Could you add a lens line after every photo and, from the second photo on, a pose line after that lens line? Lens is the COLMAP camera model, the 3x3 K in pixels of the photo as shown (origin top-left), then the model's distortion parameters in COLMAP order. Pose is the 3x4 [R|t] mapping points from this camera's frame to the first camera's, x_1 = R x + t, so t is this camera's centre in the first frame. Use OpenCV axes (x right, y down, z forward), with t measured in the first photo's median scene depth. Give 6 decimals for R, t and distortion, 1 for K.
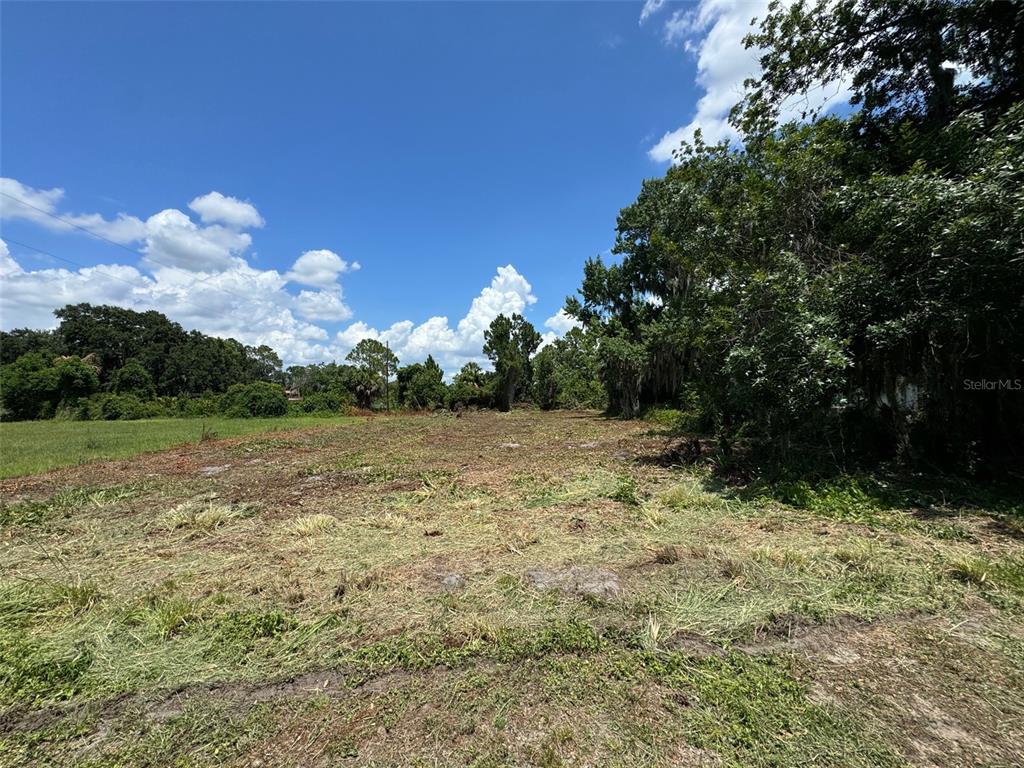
lens RADIAL K [[409.3, 0, 512.1], [0, 409.3, 384.1], [0, 0, 1]] dist [-0.000910, 0.001365]
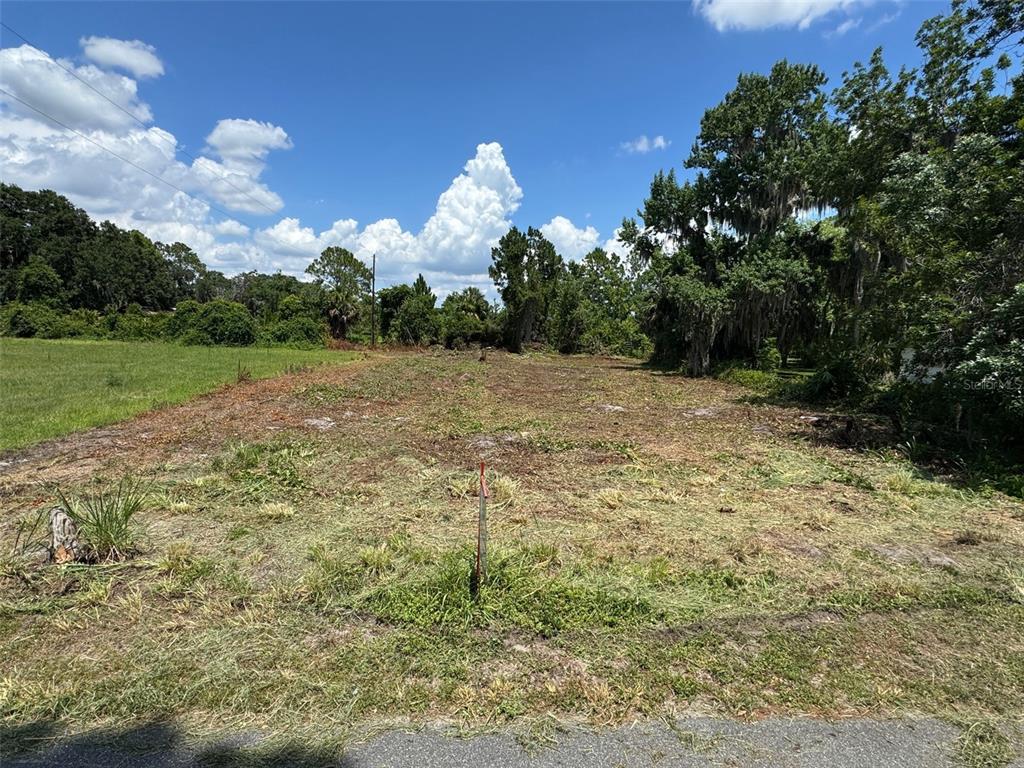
lens RADIAL K [[519.4, 0, 510.4], [0, 519.4, 388.9], [0, 0, 1]] dist [-0.003179, -0.000133]
pose [[0.996583, 0.051549, 0.064540, -0.083967], [-0.060624, 0.987183, 0.147628, -0.012433], [-0.056103, -0.151037, 0.986935, -0.027417]]
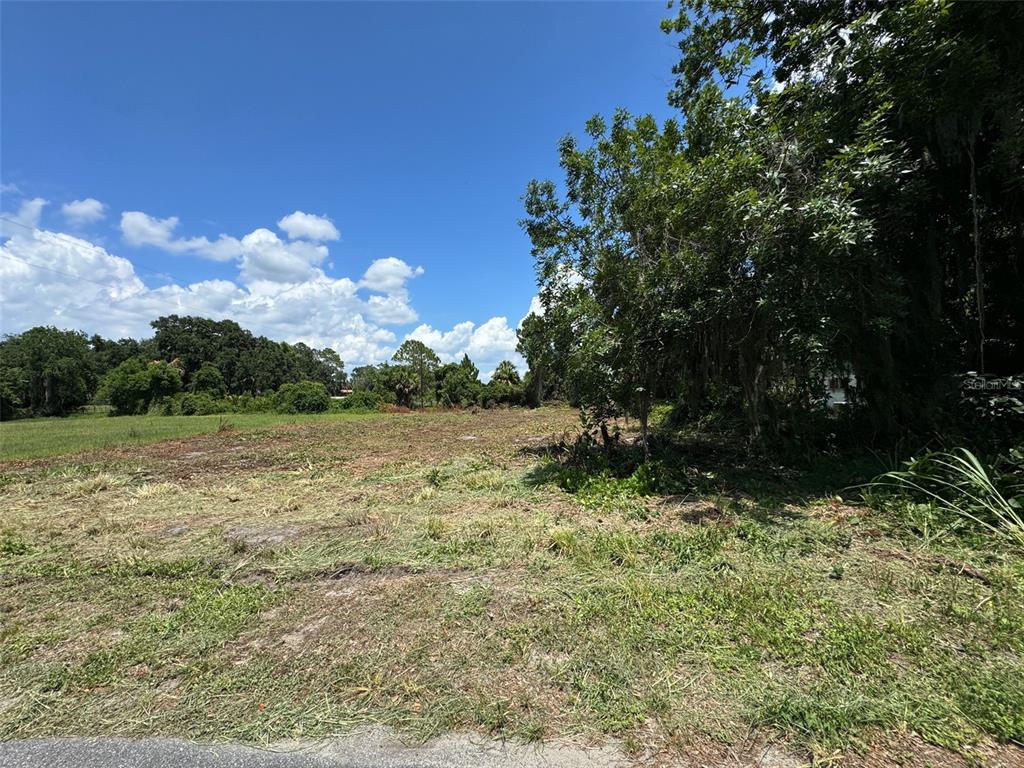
lens RADIAL K [[409.3, 0, 513.3], [0, 409.3, 382.3], [0, 0, 1]] dist [-0.000910, 0.001365]
pose [[0.988632, -0.007955, -0.150145, 0.075890], [0.007813, 0.999968, -0.001530, 0.002477], [0.150153, 0.000339, 0.988663, -0.005821]]
